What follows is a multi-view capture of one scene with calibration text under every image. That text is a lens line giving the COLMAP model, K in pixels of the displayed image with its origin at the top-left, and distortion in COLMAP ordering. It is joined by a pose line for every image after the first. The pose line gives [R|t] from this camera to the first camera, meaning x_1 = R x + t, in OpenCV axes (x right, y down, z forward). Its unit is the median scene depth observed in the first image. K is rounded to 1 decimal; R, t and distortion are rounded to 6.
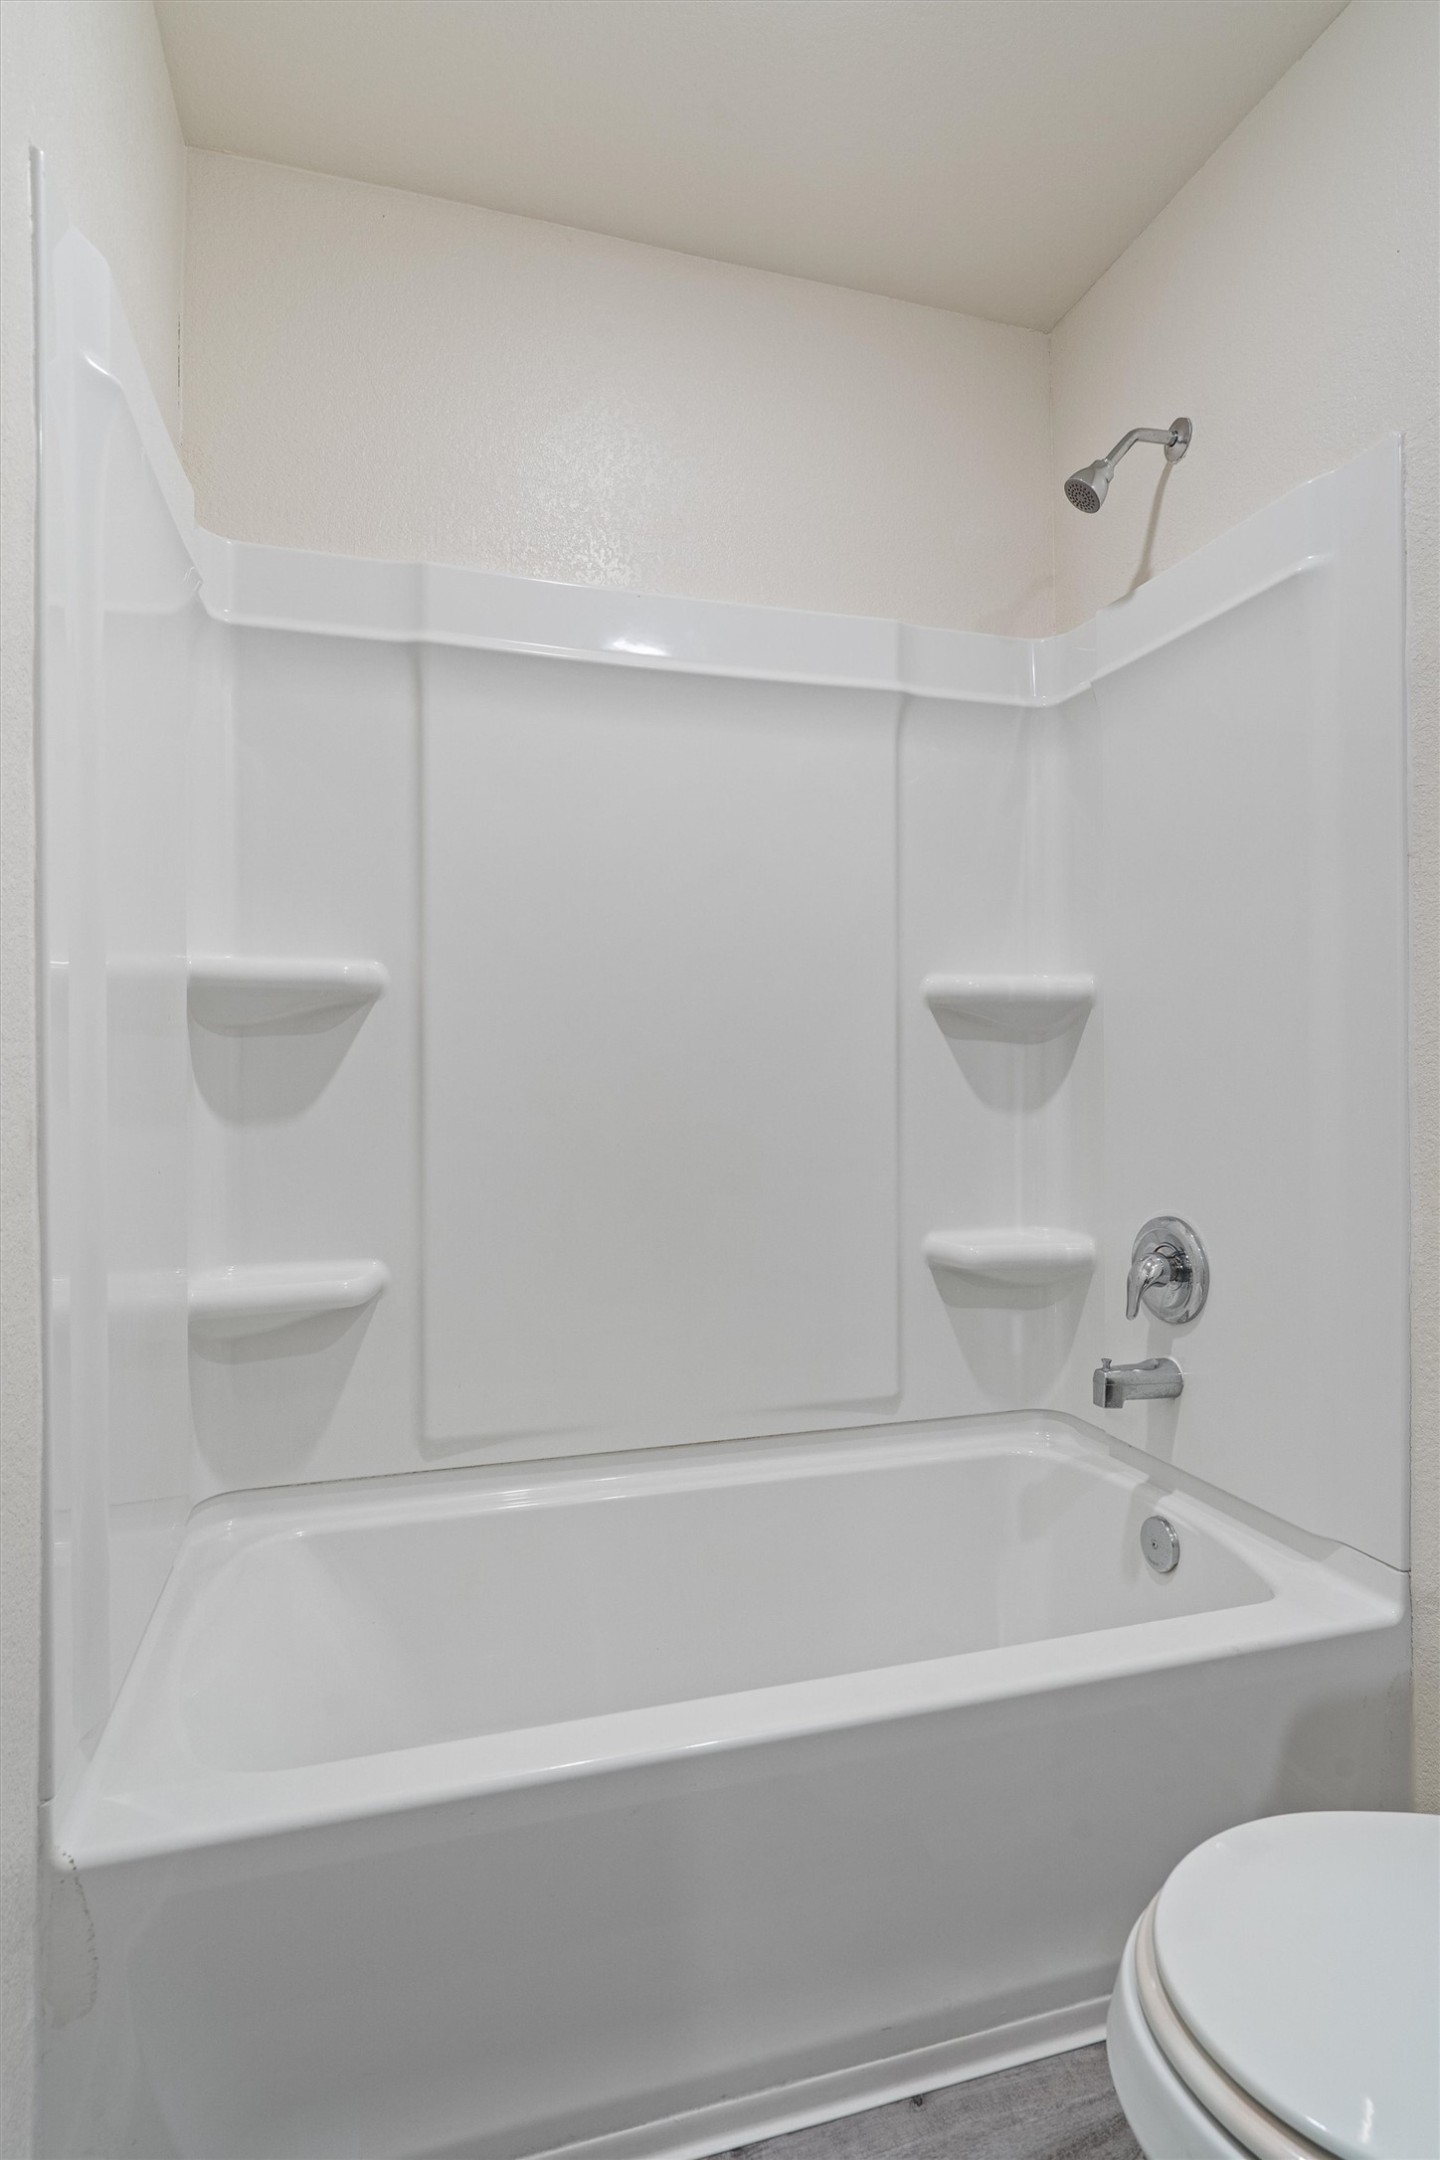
lens RADIAL K [[1175.3, 0, 692.3], [0, 1175.3, 1060.1], [0, 0, 1]] dist [0.002874, 0.000063]
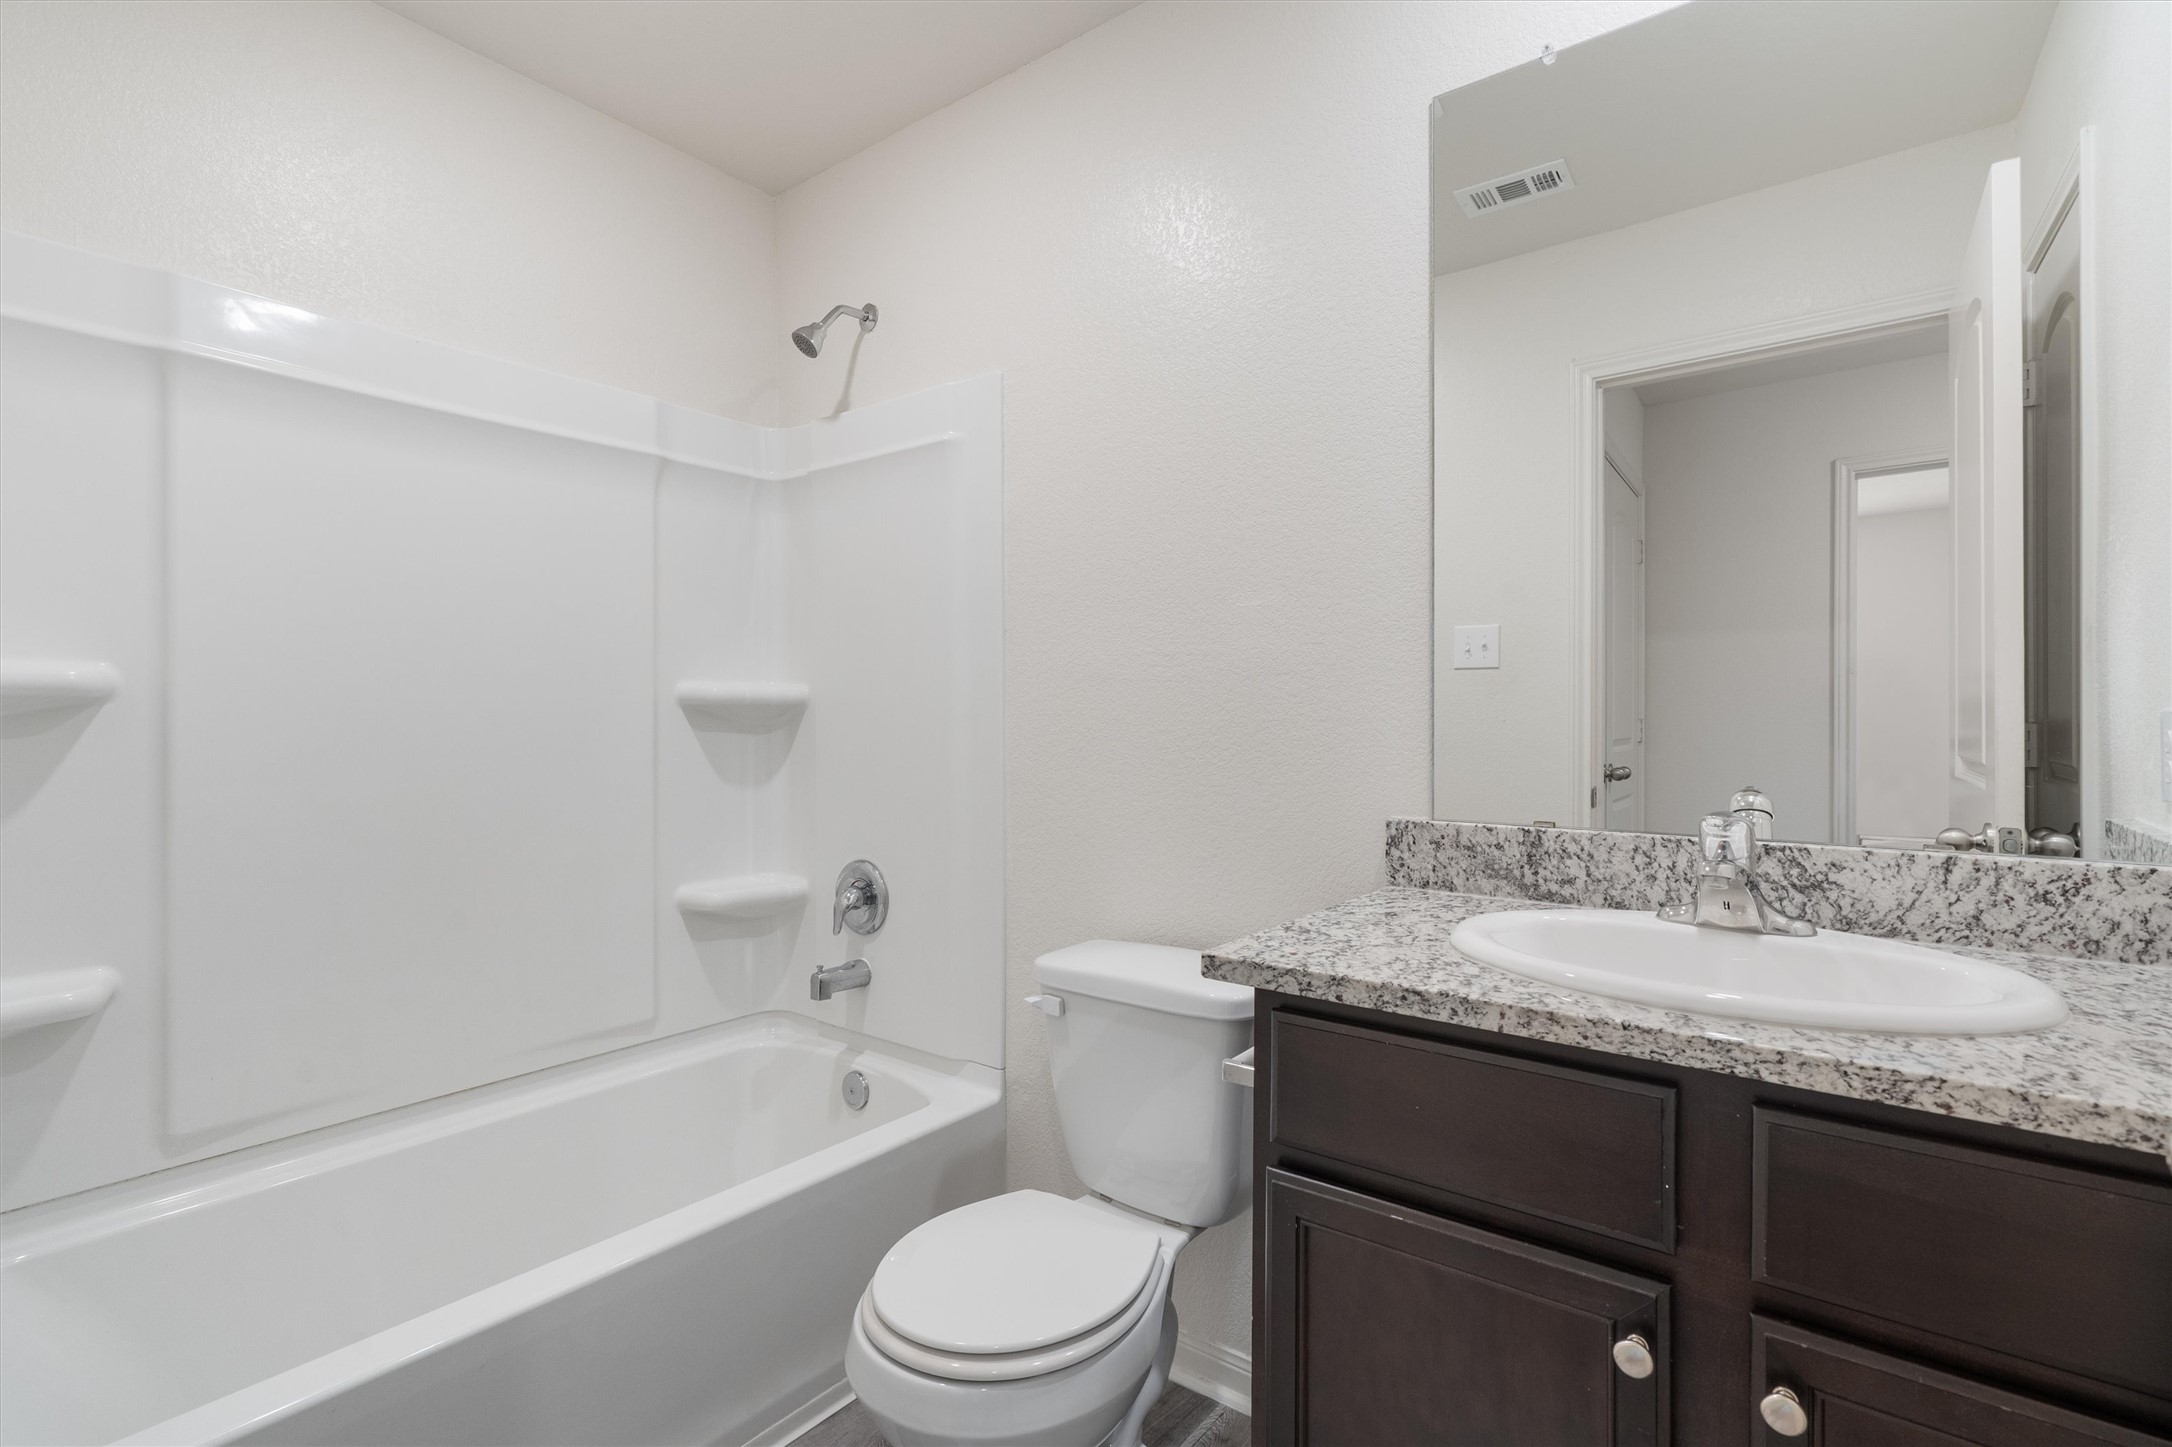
lens RADIAL K [[1043.2, 0, 1076.7], [0, 1043.2, 724.0], [0, 0, 1]] dist [-0.009416, 0.000170]
pose [[0.819286, -0.005032, 0.573363, -0.100727], [-0.002989, 0.999910, 0.013048, -0.047078], [-0.573377, -0.012404, 0.819198, -0.174756]]
